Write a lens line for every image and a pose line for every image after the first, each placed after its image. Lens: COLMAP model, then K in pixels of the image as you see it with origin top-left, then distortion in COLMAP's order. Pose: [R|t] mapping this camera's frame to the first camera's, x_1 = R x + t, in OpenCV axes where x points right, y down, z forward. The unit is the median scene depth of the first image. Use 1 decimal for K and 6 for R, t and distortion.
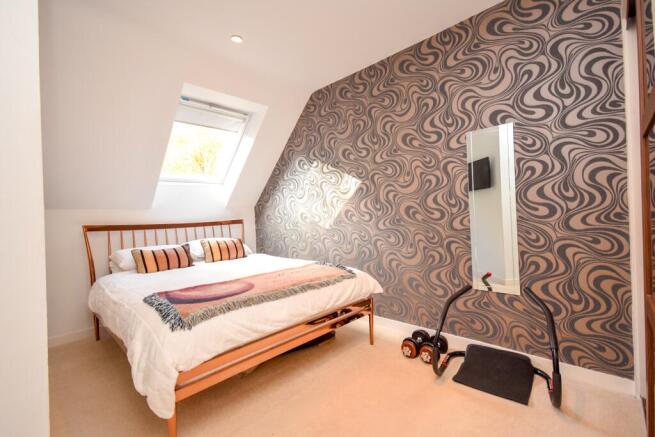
lens RADIAL K [[294.3, 0, 327.9], [0, 294.3, 215.6], [0, 0, 1]] dist [0.017112, -0.000635]
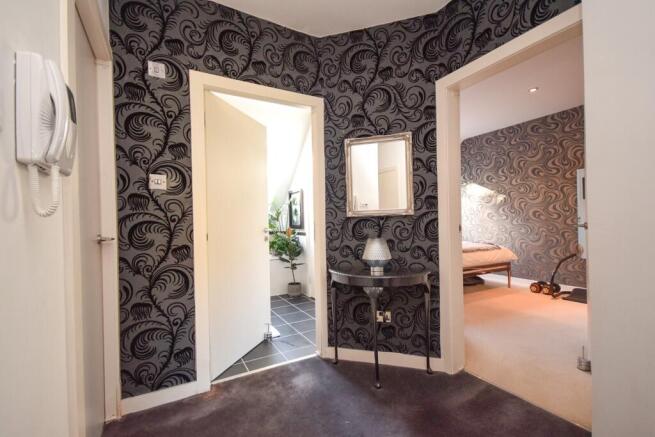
lens RADIAL K [[294.3, 0, 325.9], [0, 294.3, 222.2], [0, 0, 1]] dist [0.017112, -0.000635]
pose [[0.952725, 0.020413, -0.303148, -0.375094], [-0.017353, 0.999768, 0.012785, 0.033686], [0.303339, -0.006920, 0.952858, -1.047917]]
